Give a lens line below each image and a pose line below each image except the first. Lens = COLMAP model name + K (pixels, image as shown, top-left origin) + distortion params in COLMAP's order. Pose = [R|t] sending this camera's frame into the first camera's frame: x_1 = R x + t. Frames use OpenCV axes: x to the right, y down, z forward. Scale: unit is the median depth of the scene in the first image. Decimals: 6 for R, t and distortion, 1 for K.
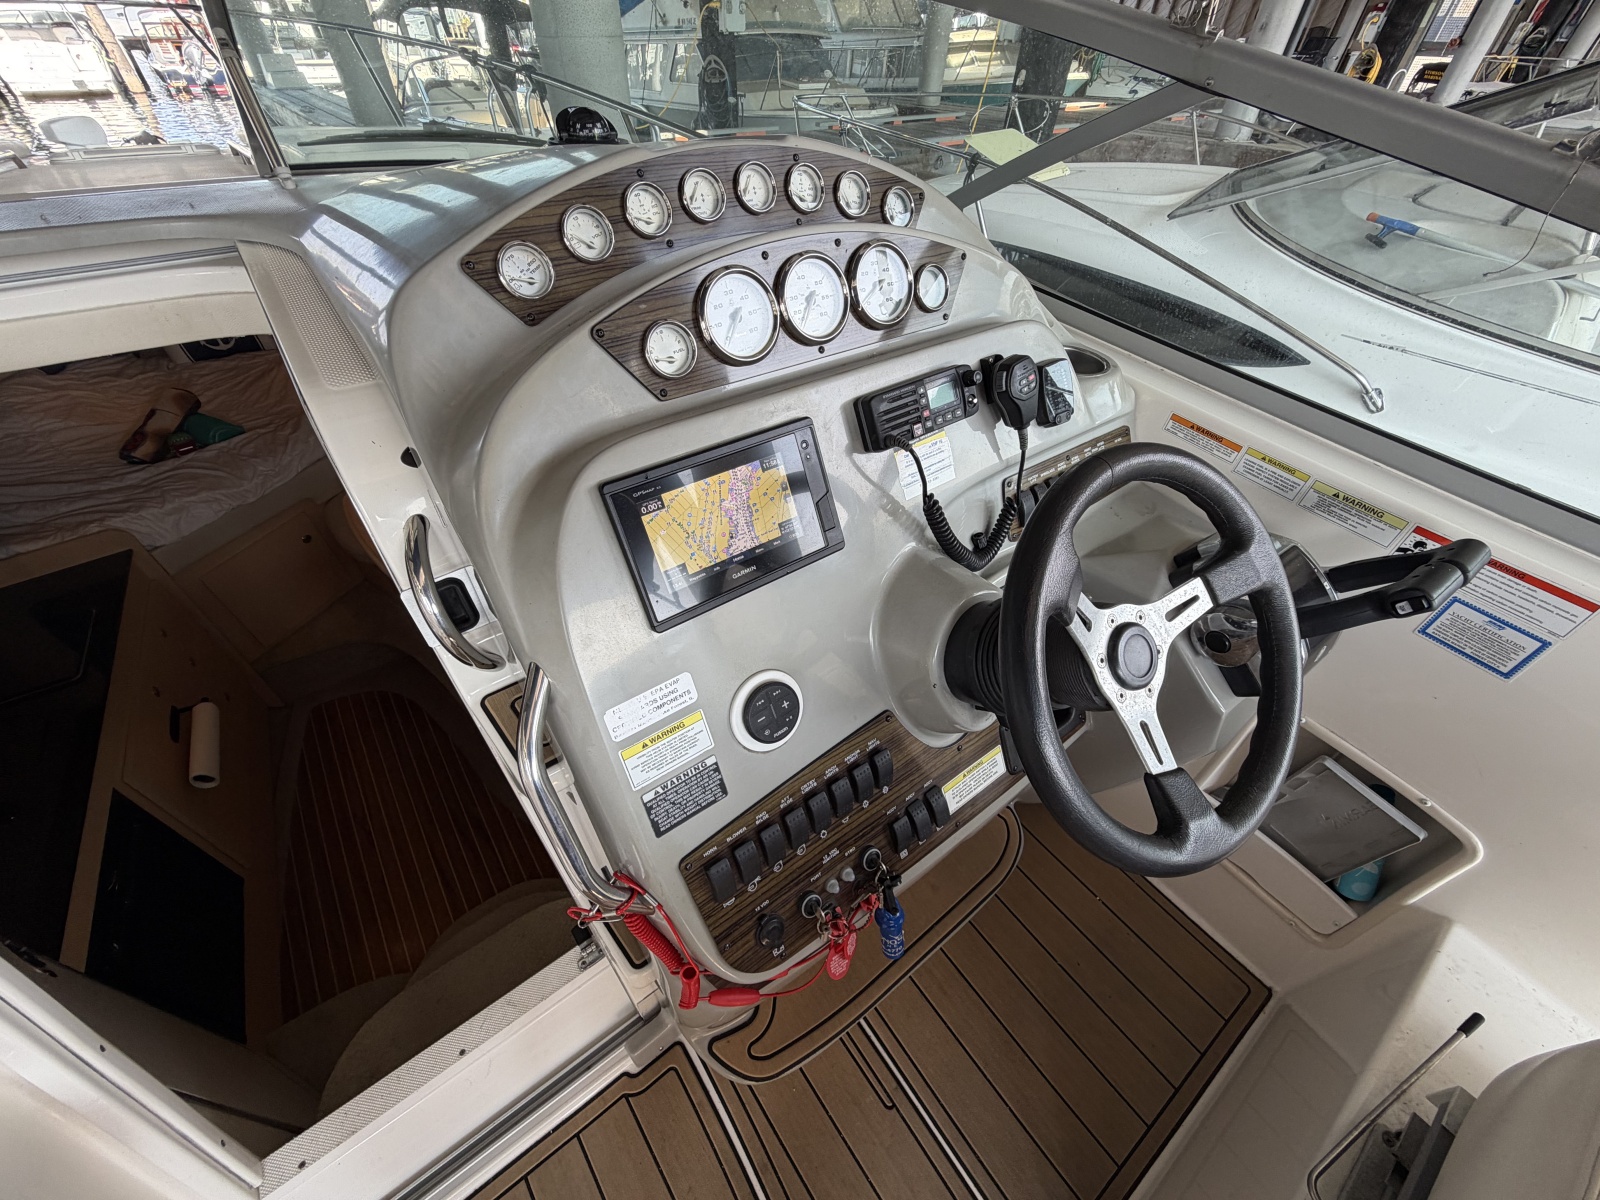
lens RADIAL K [[632.4, 0, 795.5], [0, 632.4, 604.6], [0, 0, 1]] dist [-0.000164, -0.001467]
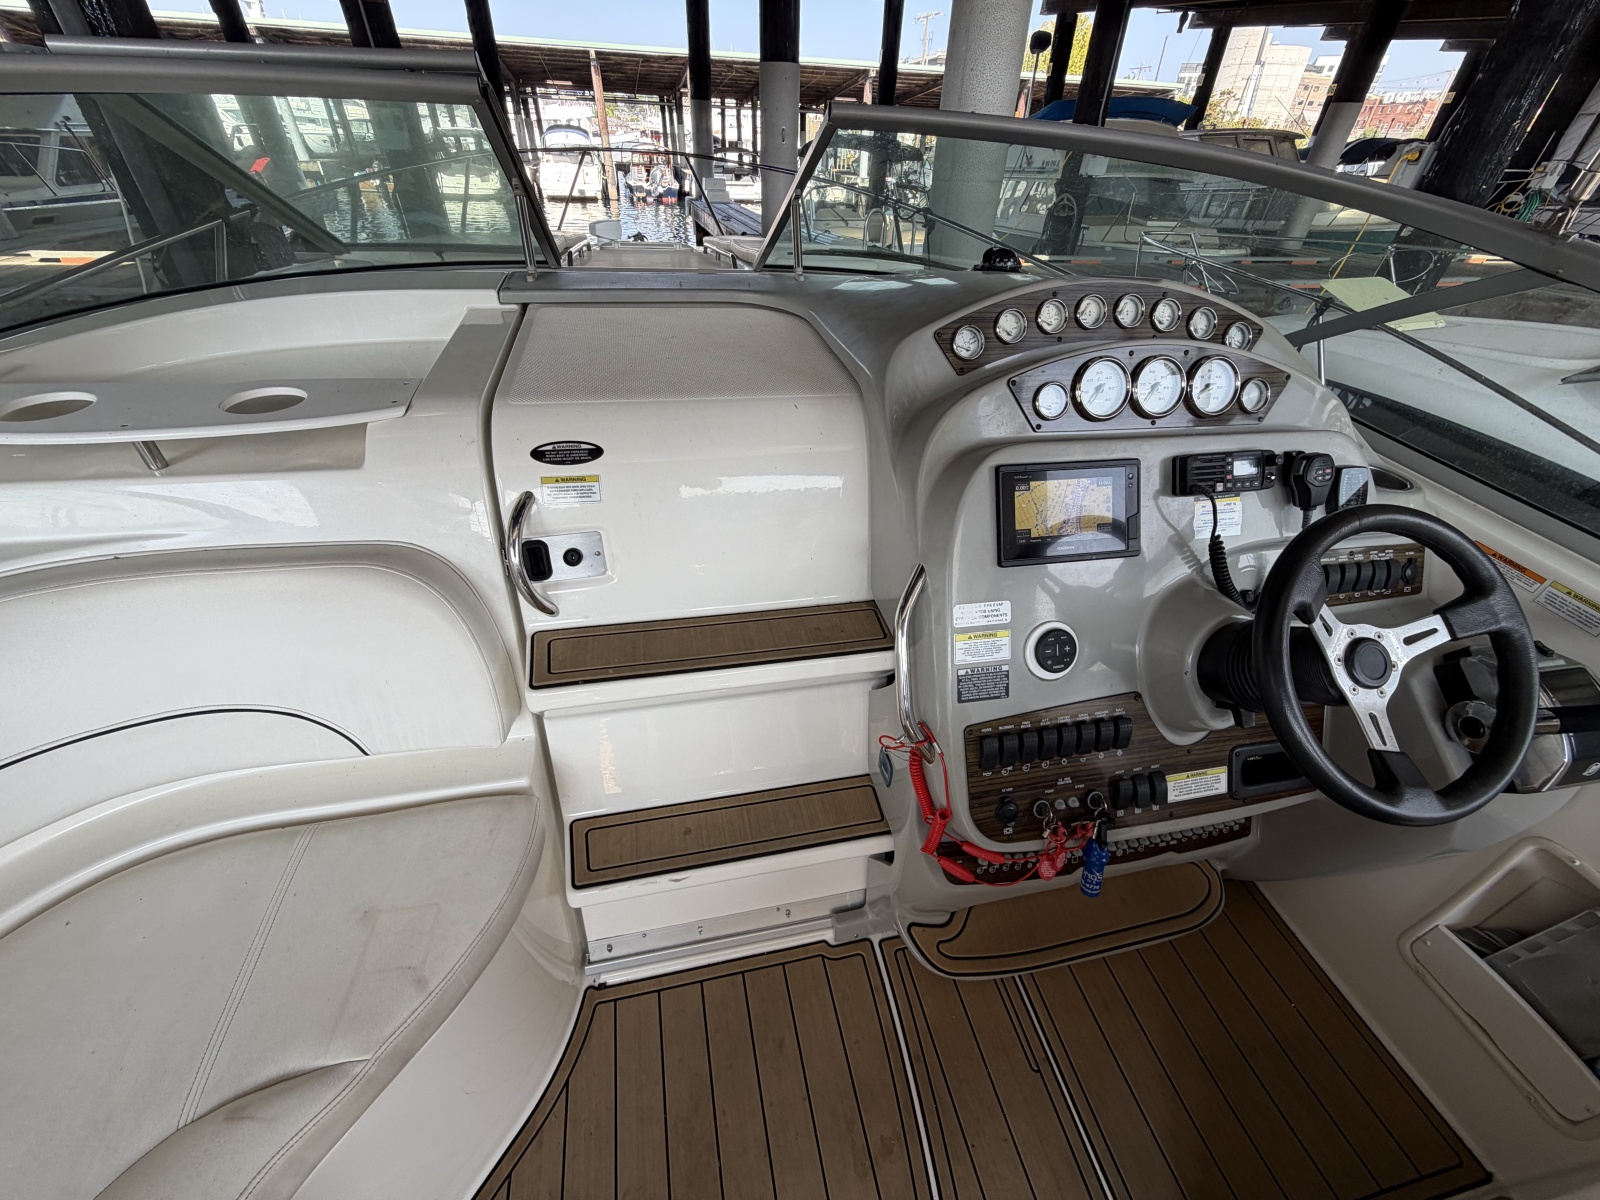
lens RADIAL K [[626.6, 0, 799.4], [0, 626.6, 605.8], [0, 0, 1]] dist [-0.010450, 0.001989]
pose [[0.906940, 0.254997, -0.335314, -0.099803], [-0.294183, 0.953118, -0.070870, 0.300257], [0.301522, 0.162918, 0.939437, -0.441348]]
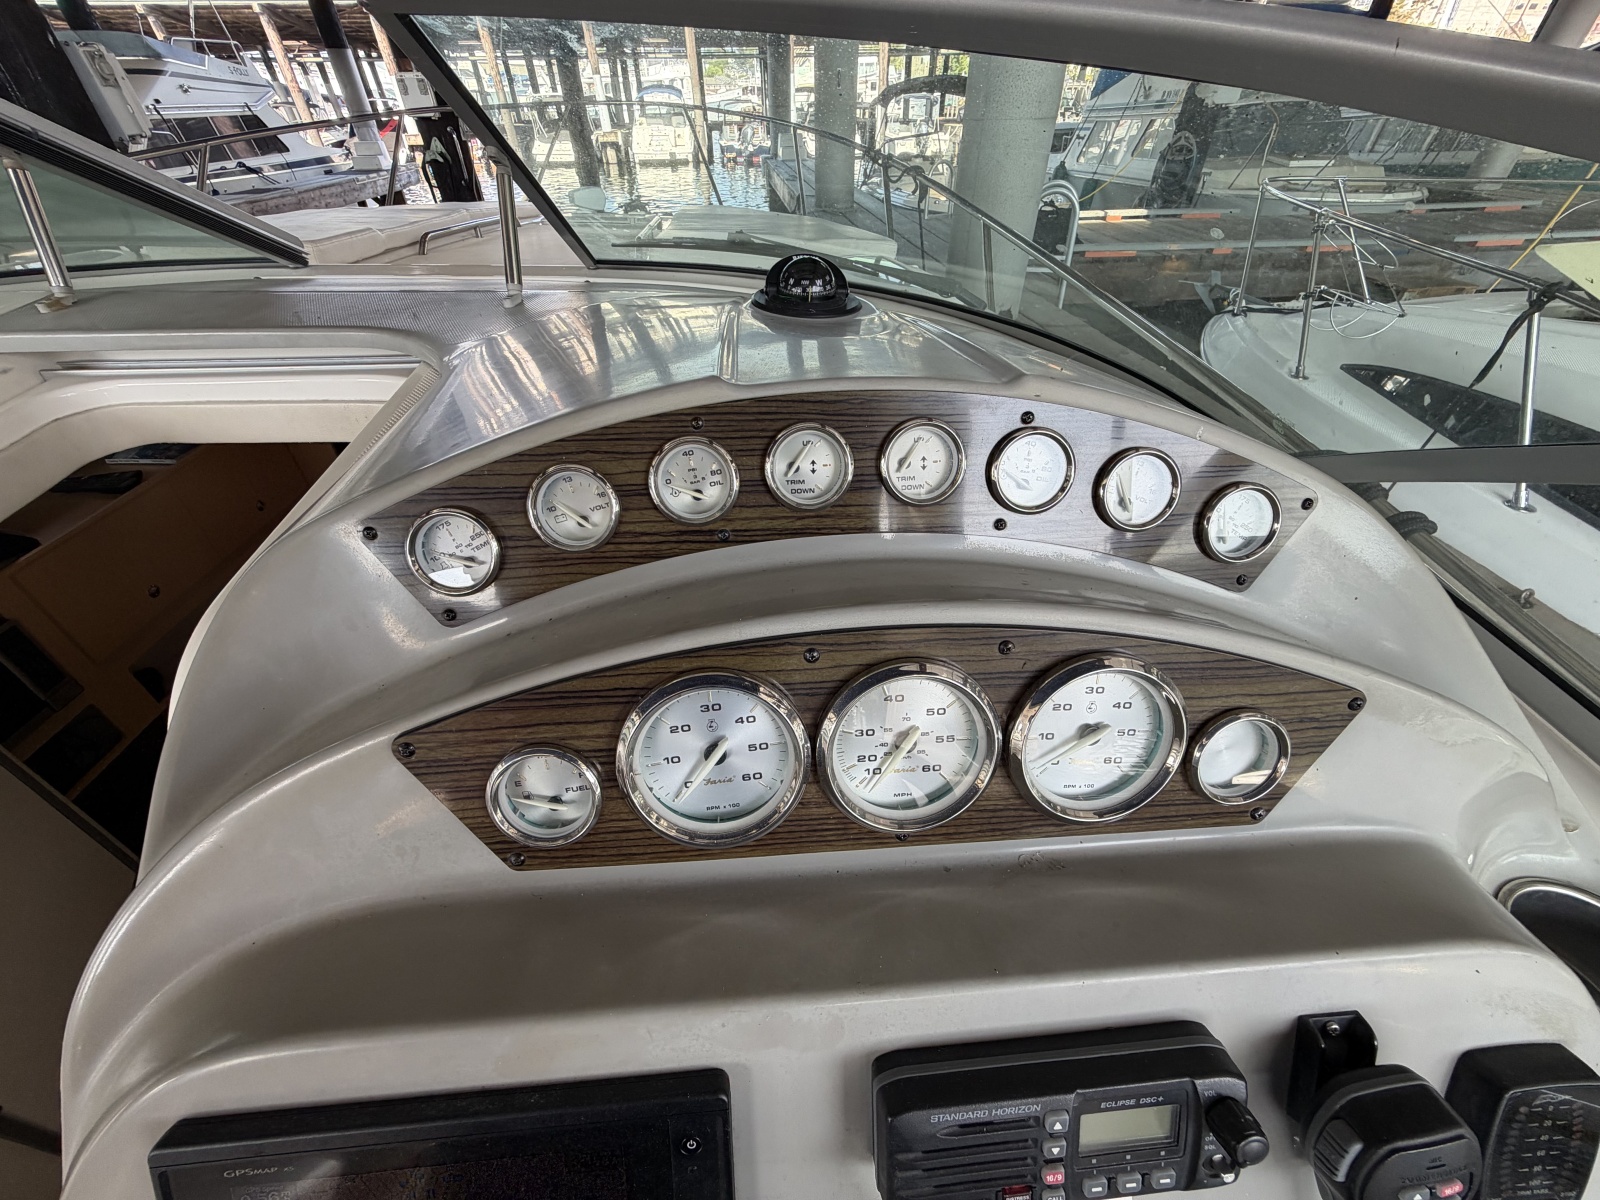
lens RADIAL K [[652.0, 0, 798.6], [0, 652.0, 606.5], [0, 0, 1]] dist [-0.009058, 0.000003]
pose [[0.844454, 0.301108, -0.442979, 0.124566], [-0.335533, 0.942028, 0.000700, -0.476333], [0.417510, 0.148043, 0.896531, 0.451712]]
